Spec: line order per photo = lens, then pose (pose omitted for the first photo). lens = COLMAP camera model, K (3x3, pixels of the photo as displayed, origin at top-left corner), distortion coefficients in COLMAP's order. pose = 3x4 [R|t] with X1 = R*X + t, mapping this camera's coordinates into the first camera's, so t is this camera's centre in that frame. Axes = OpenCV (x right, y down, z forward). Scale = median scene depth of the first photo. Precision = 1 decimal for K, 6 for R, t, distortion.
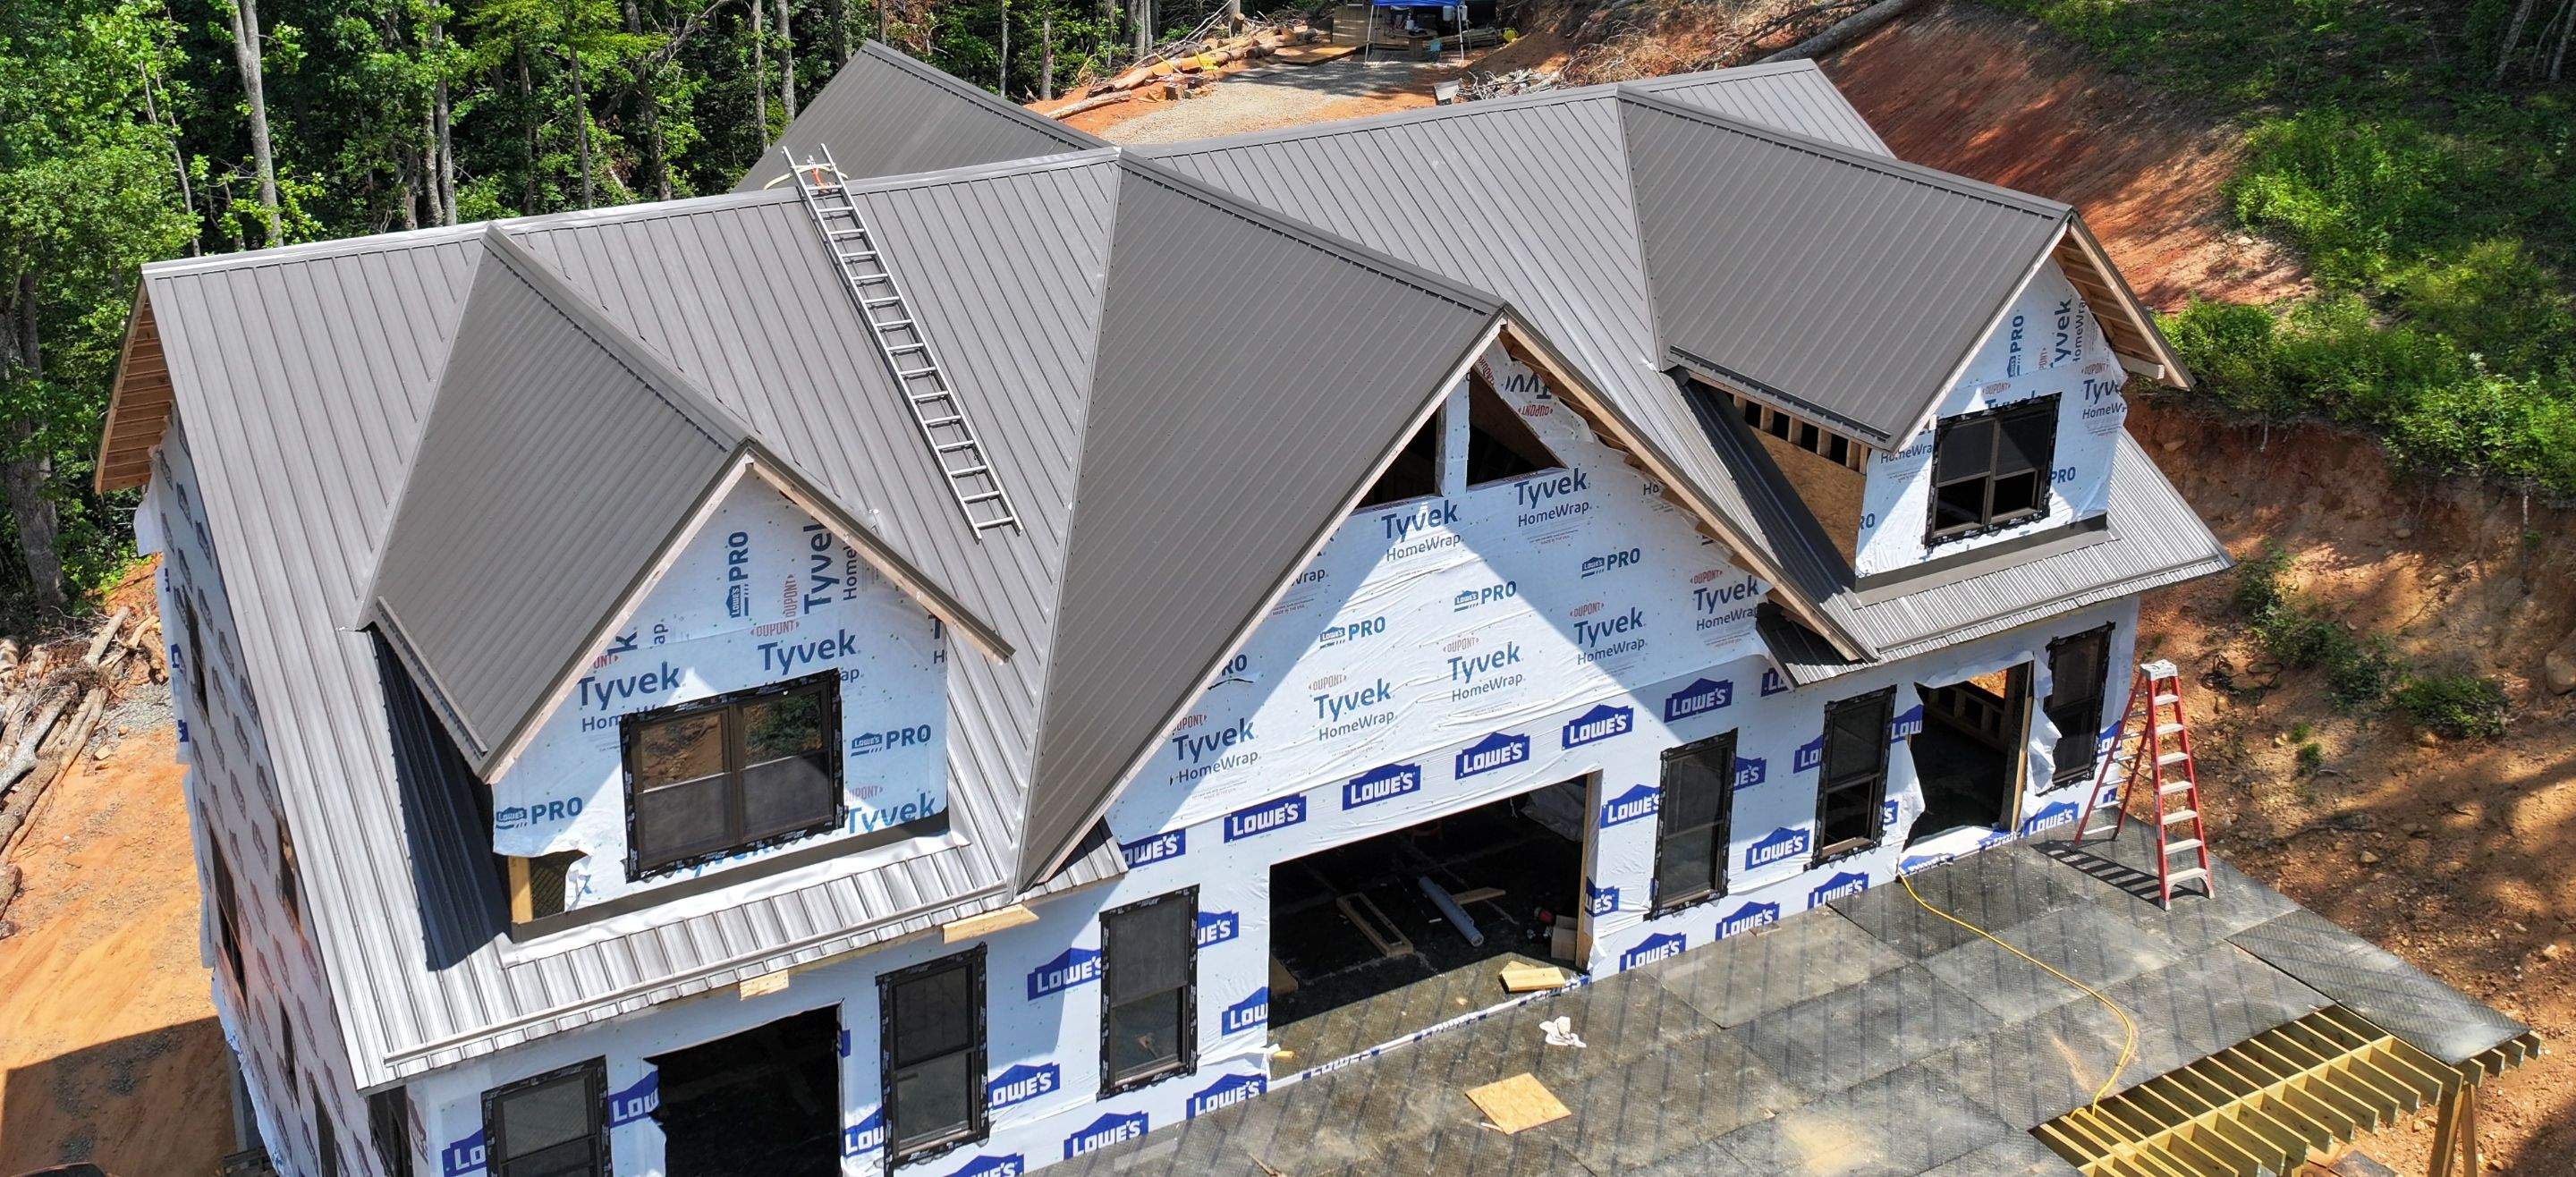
lens RADIAL K [[2481.0, 0, 1128.9], [0, 2481.0, 289.3], [0, 0, 1]] dist [0.005572, 0.006344]
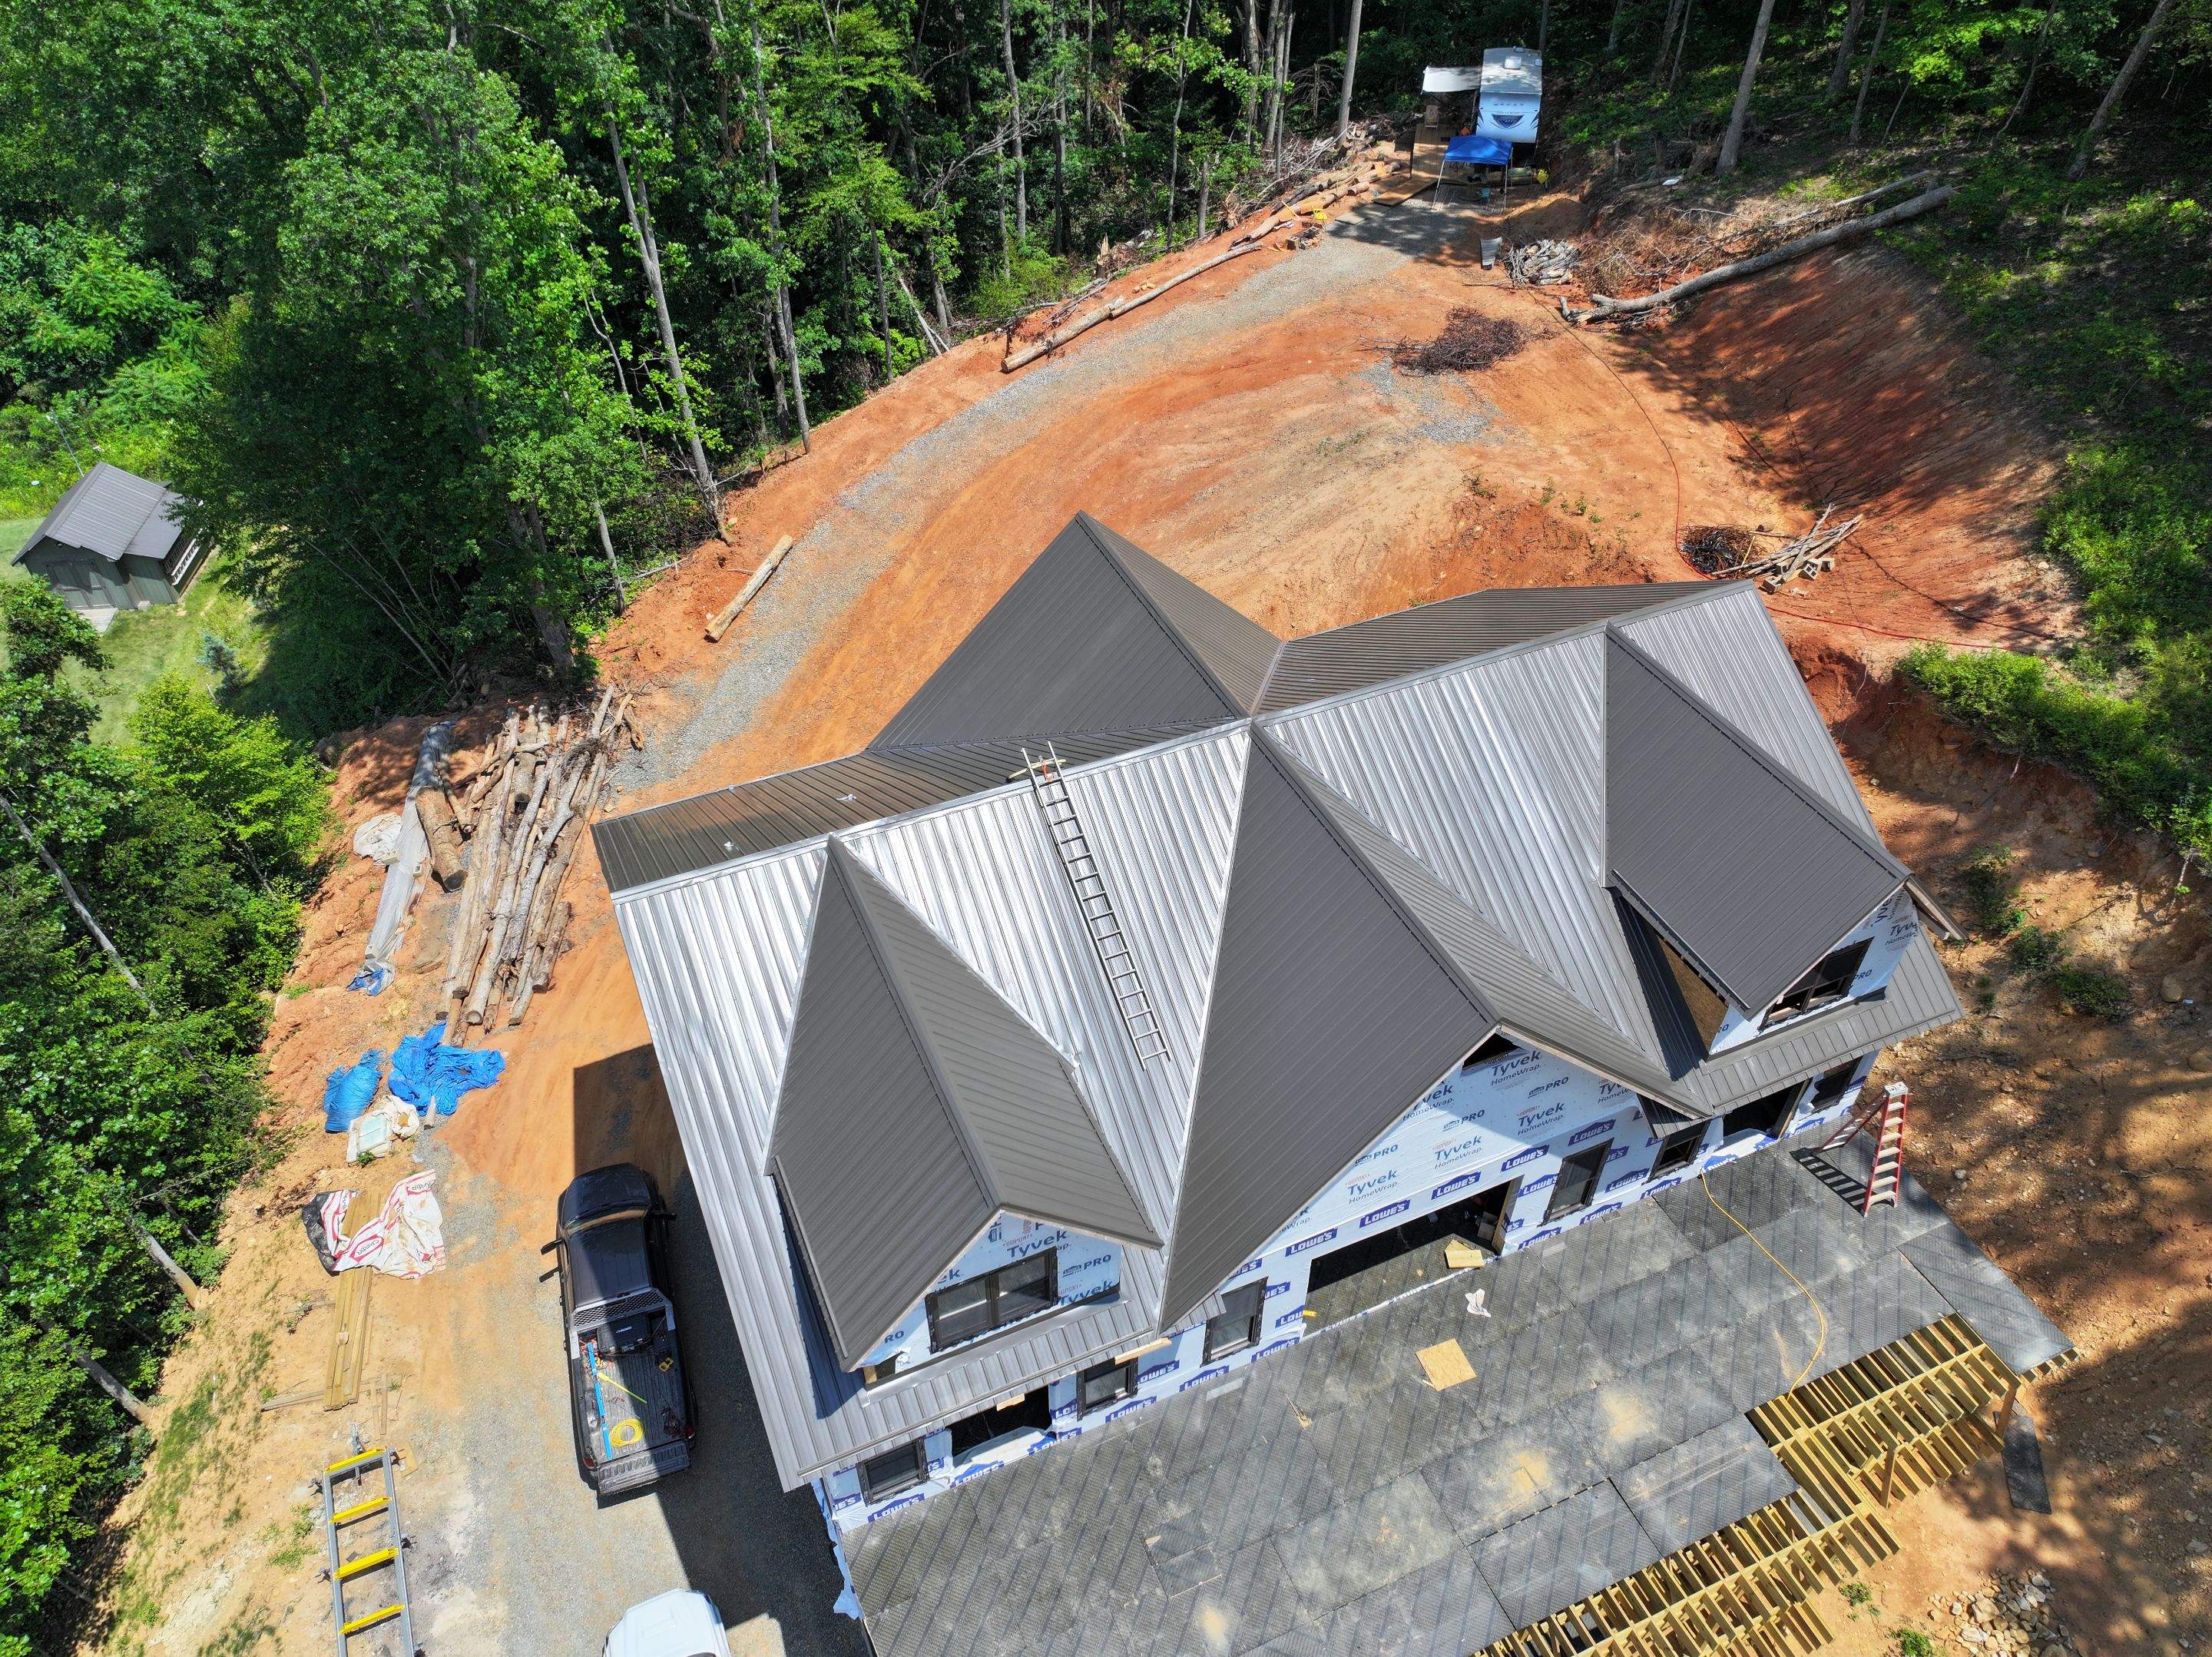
lens RADIAL K [[1545.3, 0, 1106.0], [0, 1545.3, 828.5], [0, 0, 1]] dist [0.005961, 0.002337]
pose [[0.995979, 0.061828, -0.064838, -0.029402], [-0.028180, 0.903170, 0.428357, -0.441032], [0.085044, -0.424807, 0.901280, 0.169310]]
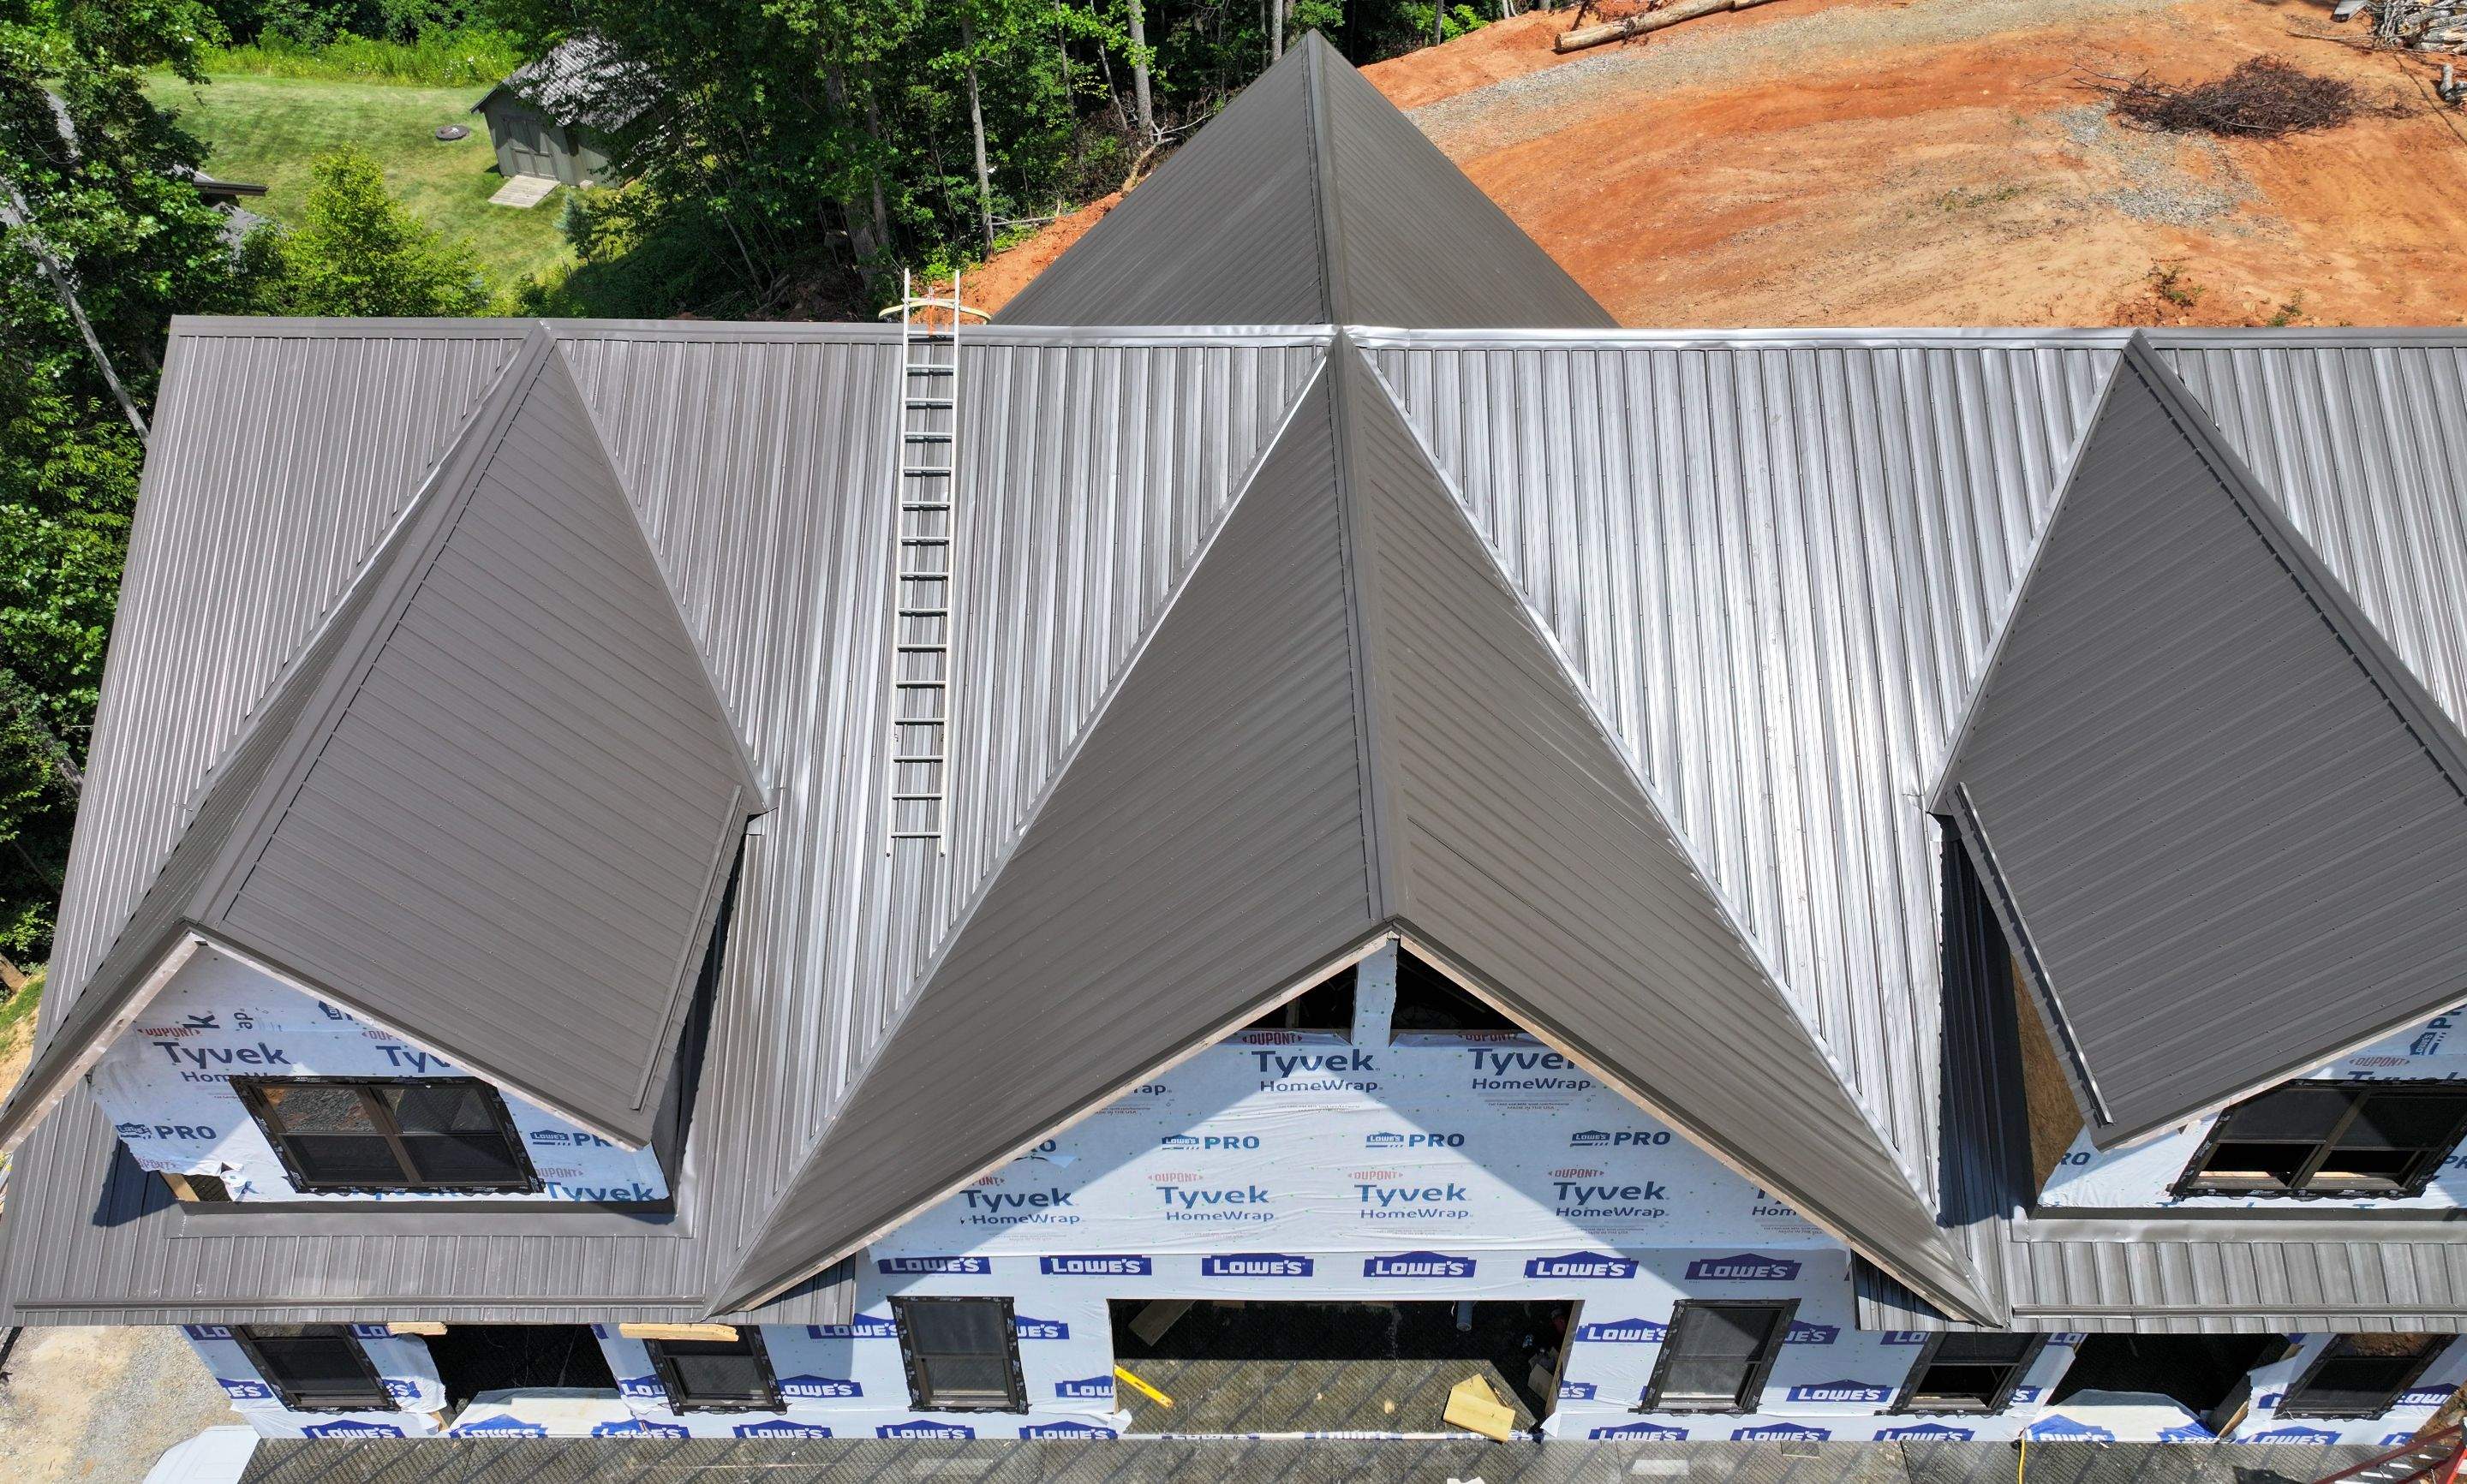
lens RADIAL K [[1734.1, 0, 1233.5], [0, 1734.1, 742.0], [0, 0, 1]] dist [-0.008709, 0.026251]
pose [[0.875778, 0.327414, -0.354701, 0.236544], [-0.142724, 0.877586, 0.457681, -0.217671], [0.461133, -0.350203, 0.815300, 0.555043]]
